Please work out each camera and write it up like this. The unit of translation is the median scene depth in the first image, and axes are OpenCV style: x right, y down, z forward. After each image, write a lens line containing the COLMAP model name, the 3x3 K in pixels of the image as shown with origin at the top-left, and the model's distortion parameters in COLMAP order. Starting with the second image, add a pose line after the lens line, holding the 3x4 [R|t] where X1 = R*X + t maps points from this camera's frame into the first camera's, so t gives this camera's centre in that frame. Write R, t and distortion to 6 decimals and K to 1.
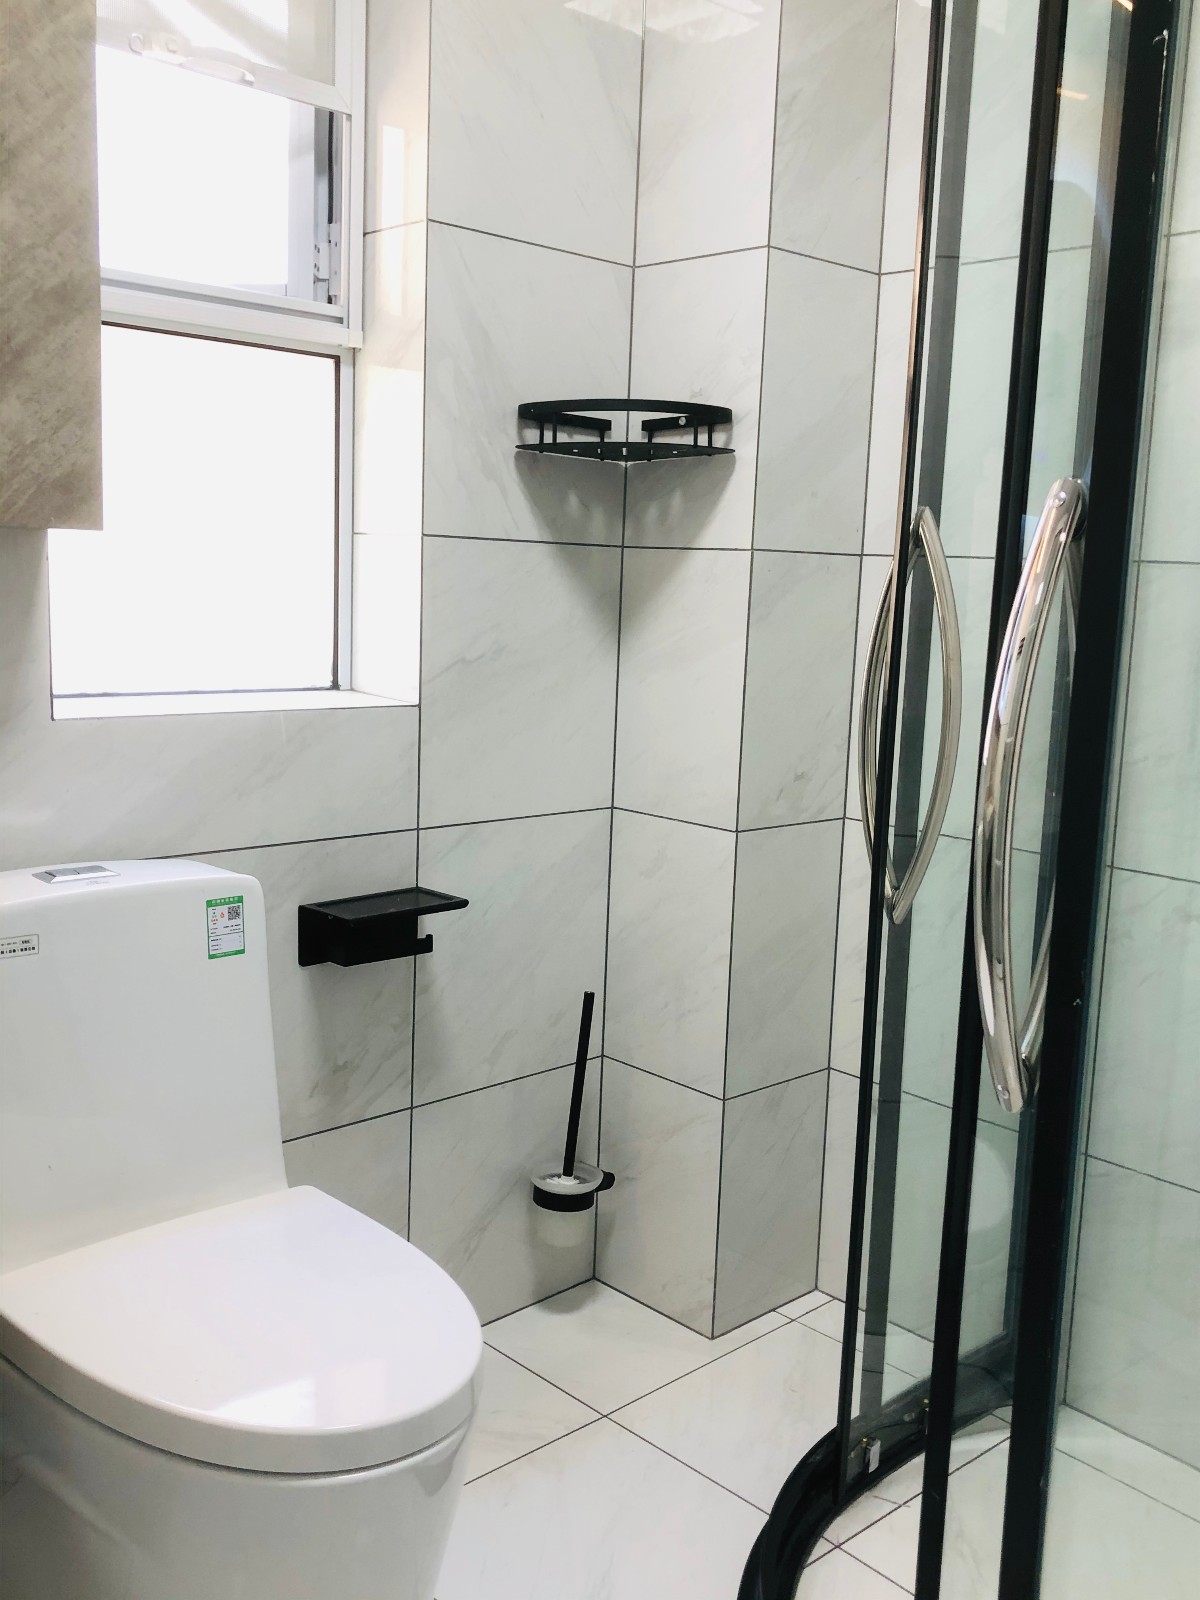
lens RADIAL K [[1501.1, 0, 604.5], [0, 1501.1, 809.2], [0, 0, 1]] dist [0.004990, -0.021136]
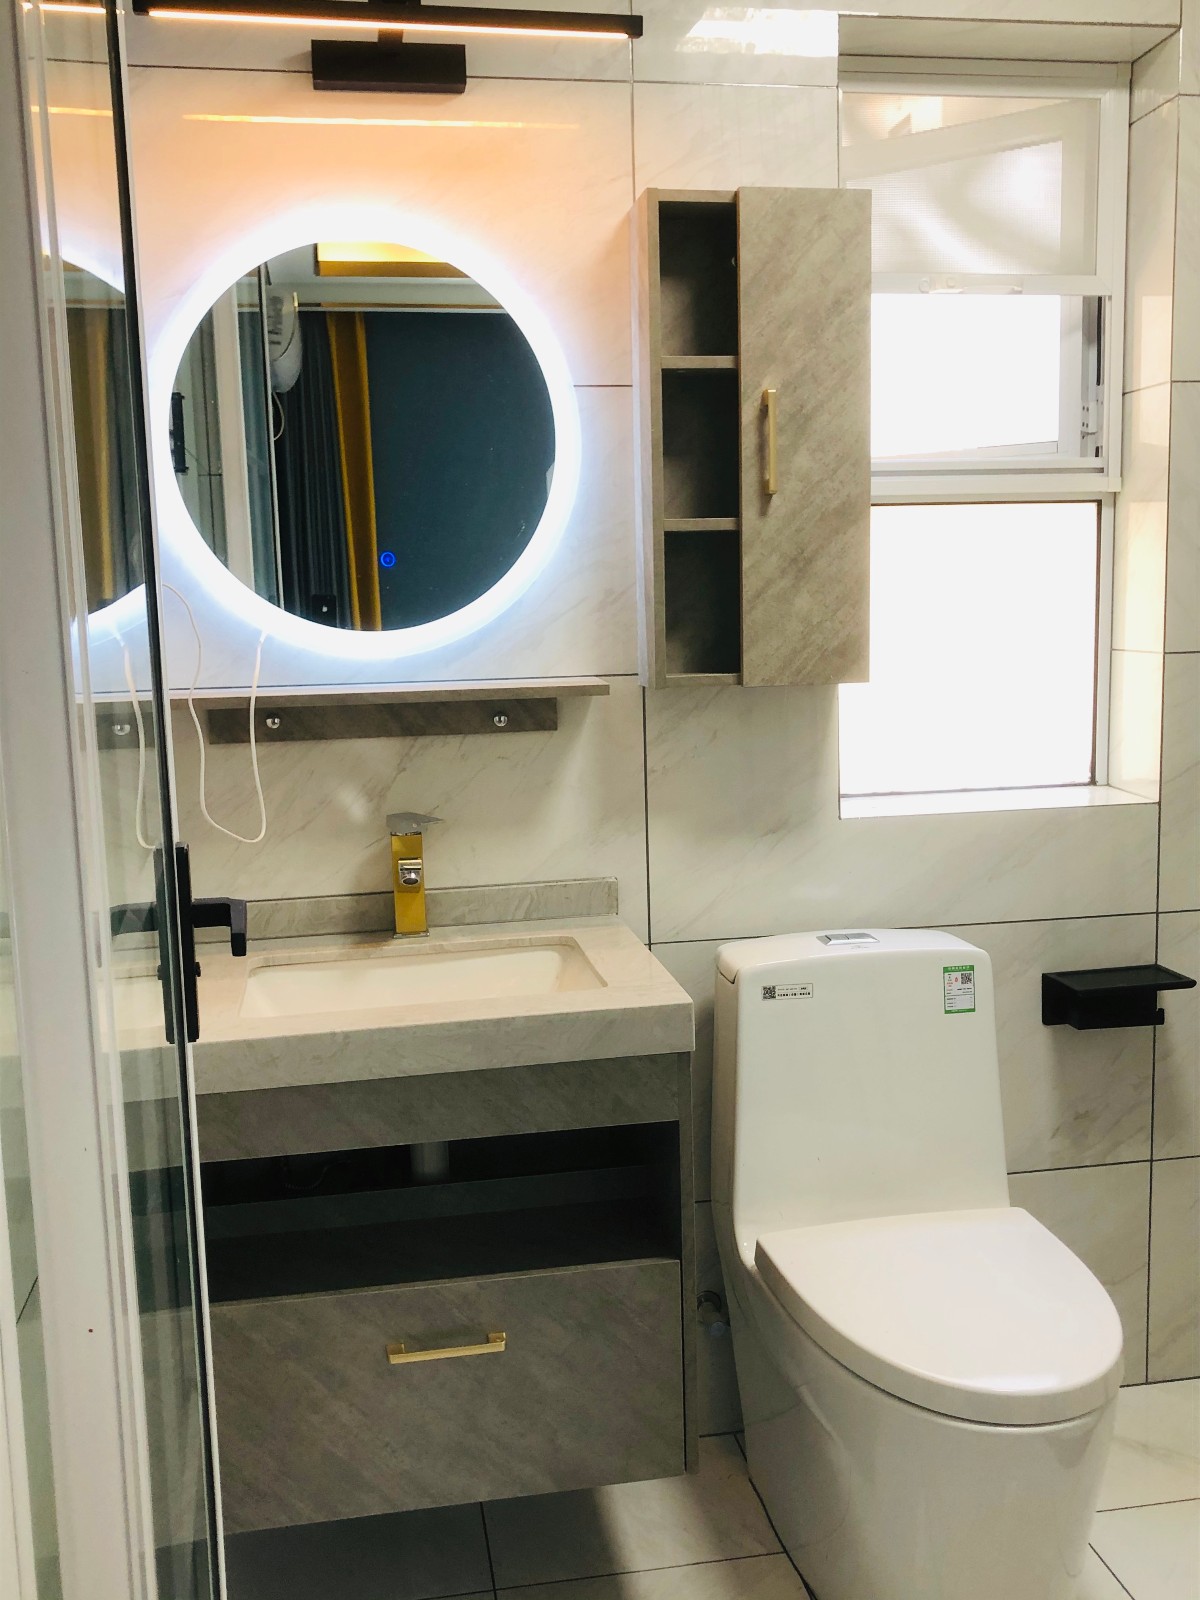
lens RADIAL K [[1501.1, 0, 604.5], [0, 1501.1, 809.2], [0, 0, 1]] dist [0.004990, -0.021136]
pose [[0.827277, 0.027071, -0.561142, 0.187511], [-0.036647, 0.999311, -0.005819, -0.049720], [0.560598, 0.025378, 0.827699, -0.190536]]
